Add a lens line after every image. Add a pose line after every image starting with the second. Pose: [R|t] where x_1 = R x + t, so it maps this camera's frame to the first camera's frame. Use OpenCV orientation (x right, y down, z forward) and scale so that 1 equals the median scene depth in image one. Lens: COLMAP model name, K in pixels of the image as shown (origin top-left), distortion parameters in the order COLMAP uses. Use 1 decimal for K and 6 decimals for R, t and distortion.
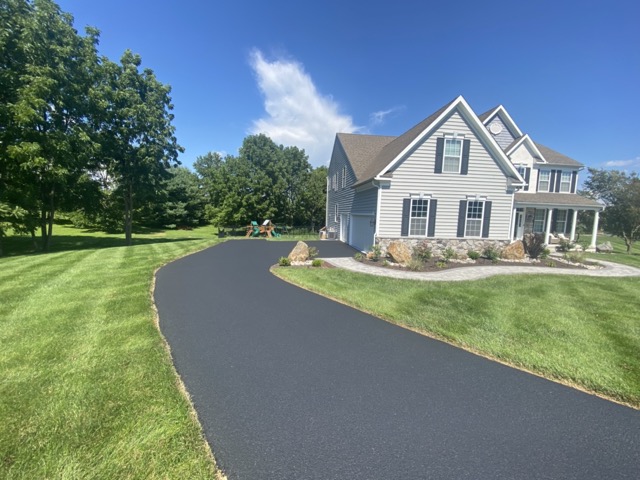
lens RADIAL K [[255.4, 0, 310.8], [0, 255.4, 243.4], [0, 0, 1]] dist [0.035140, -0.014120]
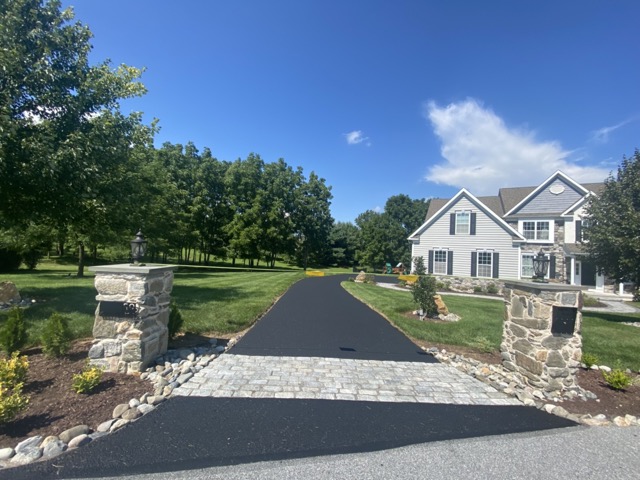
lens RADIAL K [[259.9, 0, 316.7], [0, 259.9, 245.6], [0, 0, 1]] dist [-0.000420, -0.008747]
pose [[0.811706, -0.000523, -0.584066, 0.715399], [-0.092393, 0.987293, -0.129288, 0.074170], [0.576712, 0.158907, 0.801343, -0.713367]]
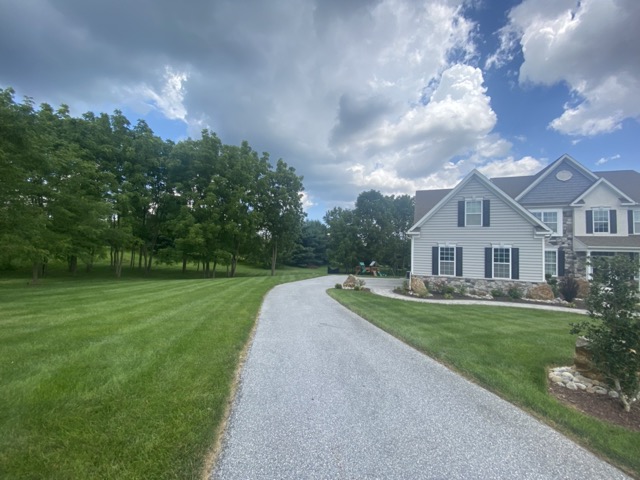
lens RADIAL K [[251.6, 0, 320.7], [0, 251.6, 247.0], [0, 0, 1]] dist [-0.000954, -0.000139]
pose [[0.892999, -0.010743, -0.449931, 0.411826], [-0.055286, 0.989525, -0.133355, 0.032065], [0.446651, 0.143961, 0.883051, -0.390070]]
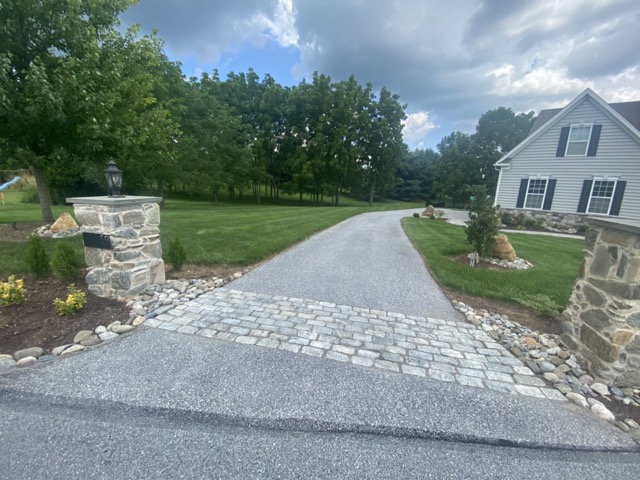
lens RADIAL K [[256.4, 0, 317.1], [0, 256.4, 248.9], [0, 0, 1]] dist [0.001569, -0.013947]
pose [[0.618338, 0.186330, -0.763505, 0.738365], [-0.097607, 0.982174, 0.160646, 0.066796], [0.779828, -0.024810, 0.625502, -0.599345]]
